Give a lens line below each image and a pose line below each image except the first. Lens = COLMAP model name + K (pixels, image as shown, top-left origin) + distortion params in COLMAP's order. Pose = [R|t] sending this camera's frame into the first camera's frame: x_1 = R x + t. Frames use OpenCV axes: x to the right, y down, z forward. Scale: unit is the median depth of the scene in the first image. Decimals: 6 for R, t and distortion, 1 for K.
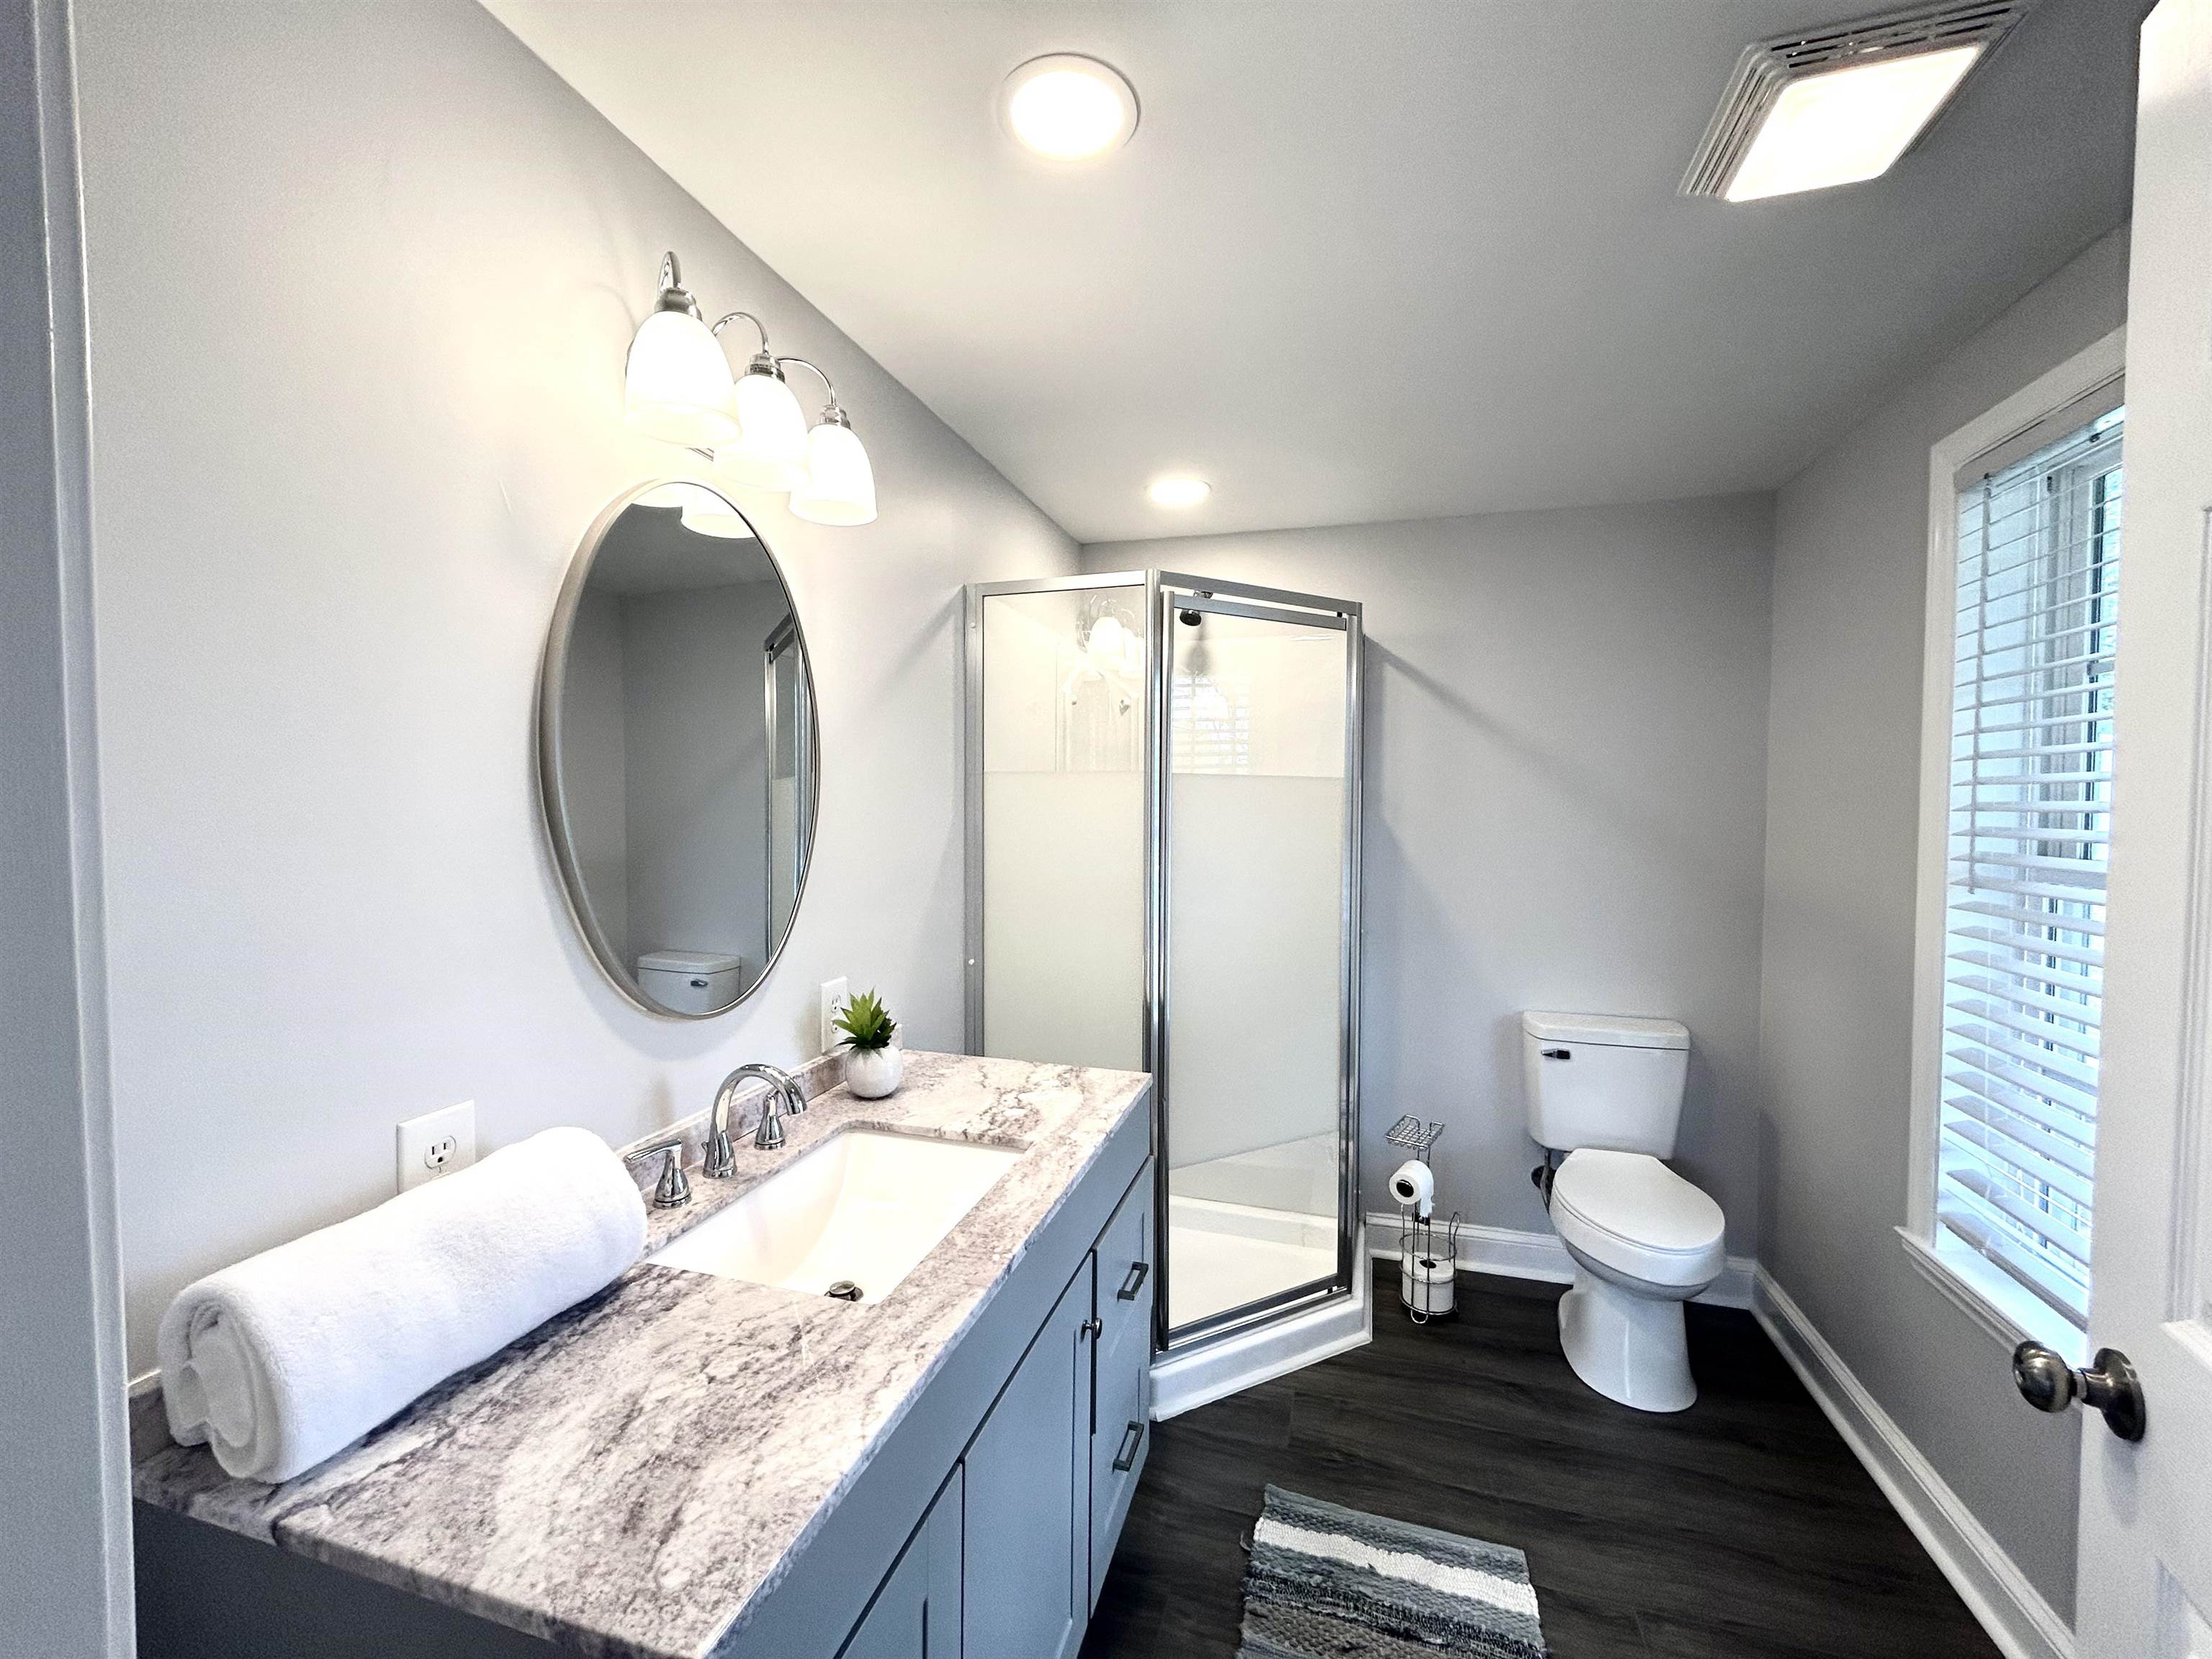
lens RADIAL K [[906.9, 0, 1107.7], [0, 906.9, 827.3], [0, 0, 1]] dist [-0.002367, 0.001559]
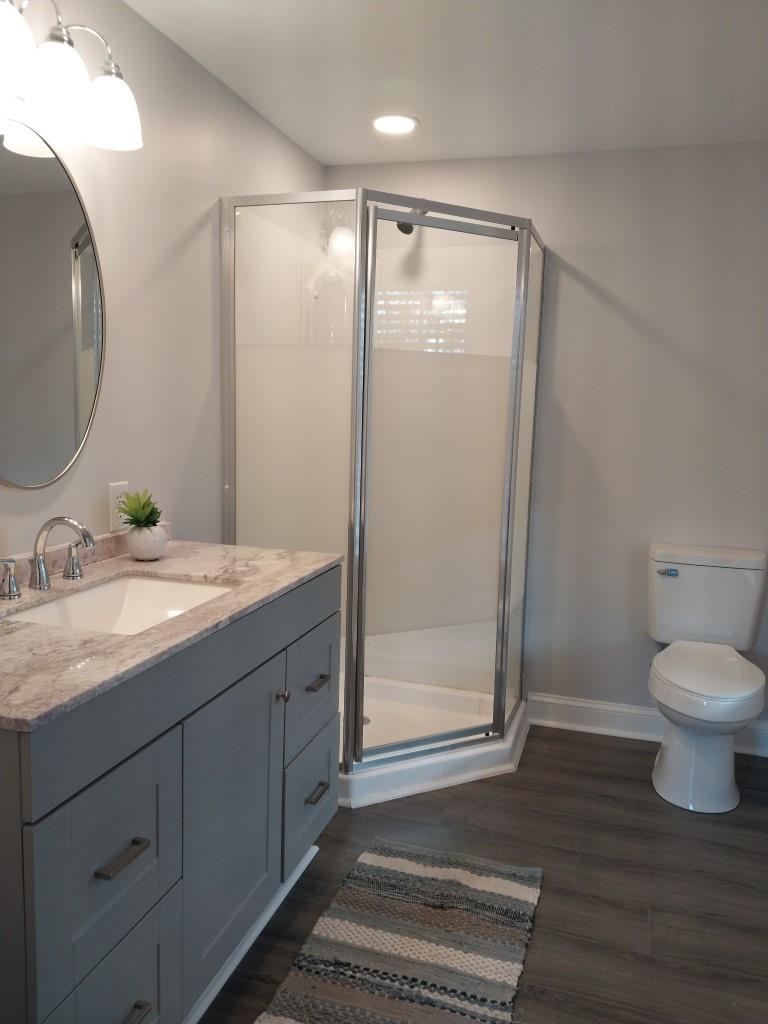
lens RADIAL K [[810.0, 0, 383.1], [0, 810.0, 510.9], [0, 0, 1]] dist [0.012373, 0.000362]
pose [[0.999669, 0.025193, -0.005294, 0.101045], [-0.024536, 0.994660, 0.100248, 0.064110], [0.007791, -0.100085, 0.994948, -0.225026]]
